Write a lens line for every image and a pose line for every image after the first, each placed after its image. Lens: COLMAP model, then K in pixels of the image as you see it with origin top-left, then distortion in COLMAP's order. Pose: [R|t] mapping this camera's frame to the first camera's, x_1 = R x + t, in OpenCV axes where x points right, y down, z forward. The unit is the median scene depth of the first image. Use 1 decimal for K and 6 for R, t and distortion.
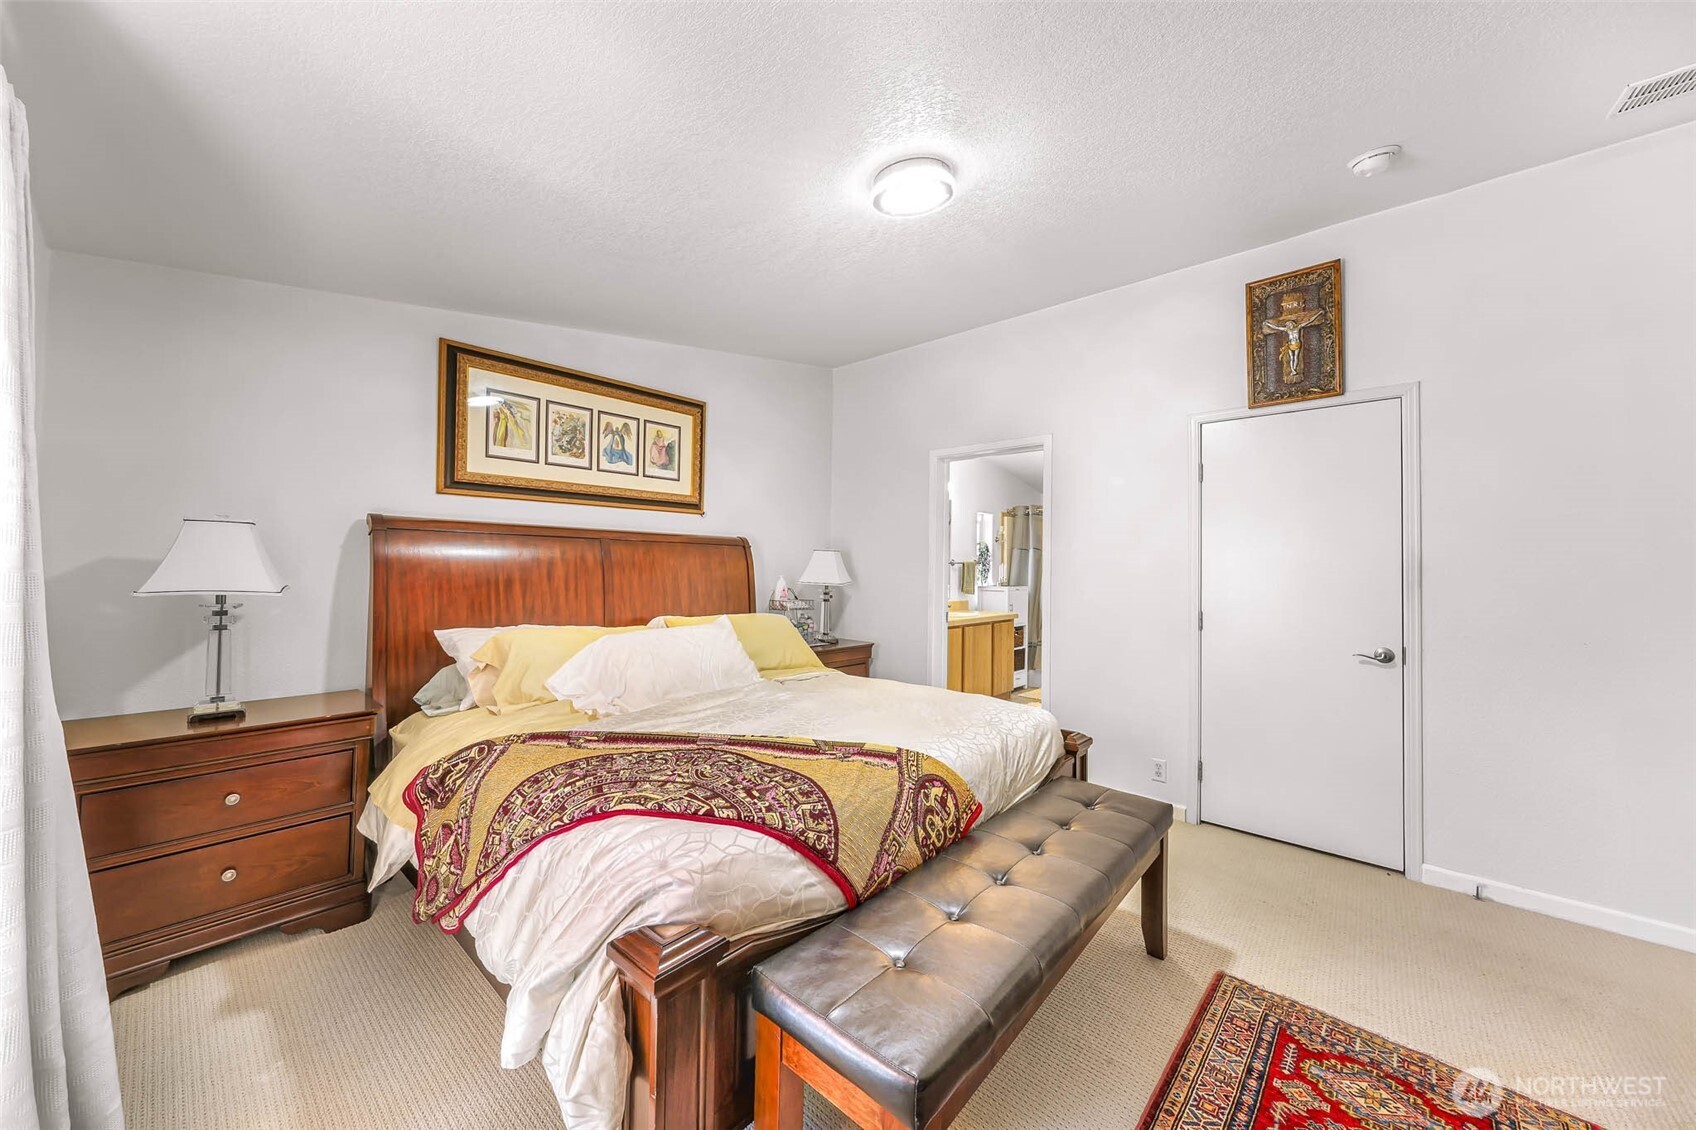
lens RADIAL K [[574.2, 0, 848.0], [0, 574.2, 556.7], [0, 0, 1]] dist [0.001333, -0.000078]
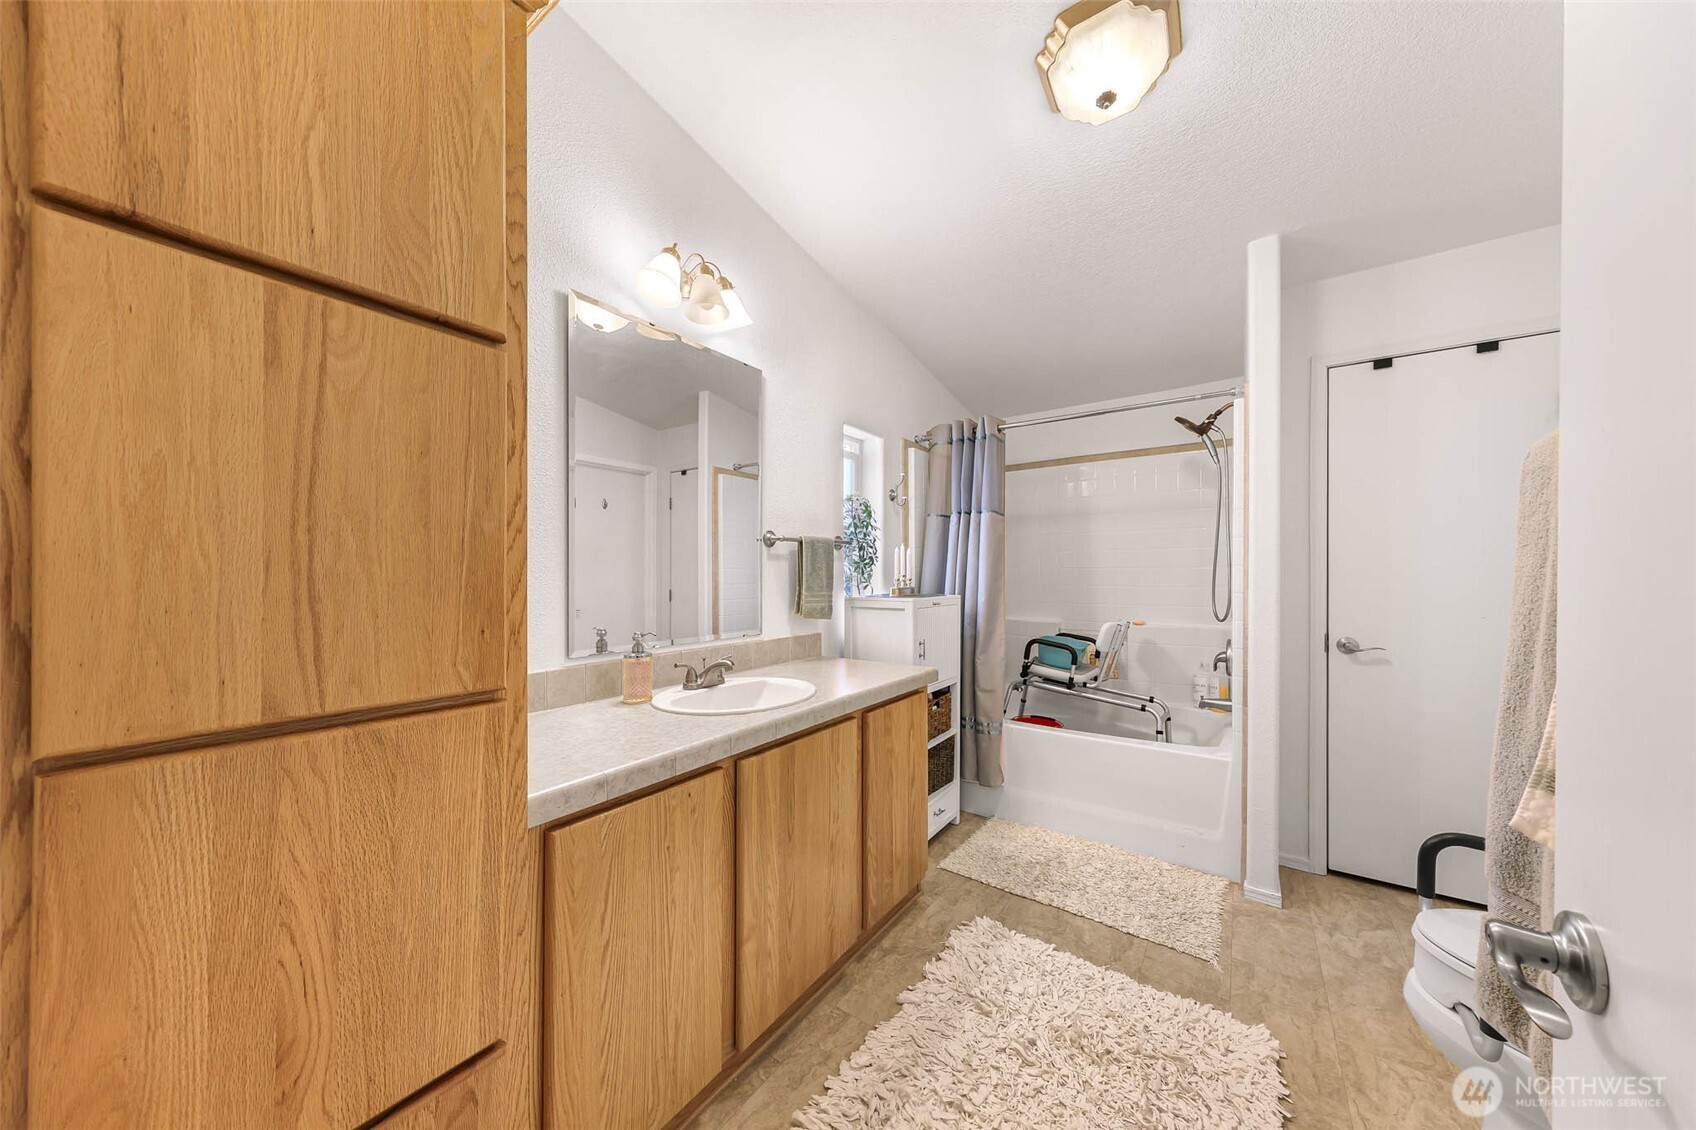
lens RADIAL K [[607.4, 0, 841.2], [0, 607.4, 569.5], [0, 0, 1]] dist [0.003511, 0.000116]
pose [[0.992326, -0.010952, 0.123164, 0.167095], [0.008720, 0.999788, 0.018651, 0.022019], [-0.123342, -0.017434, 0.992211, 0.552322]]
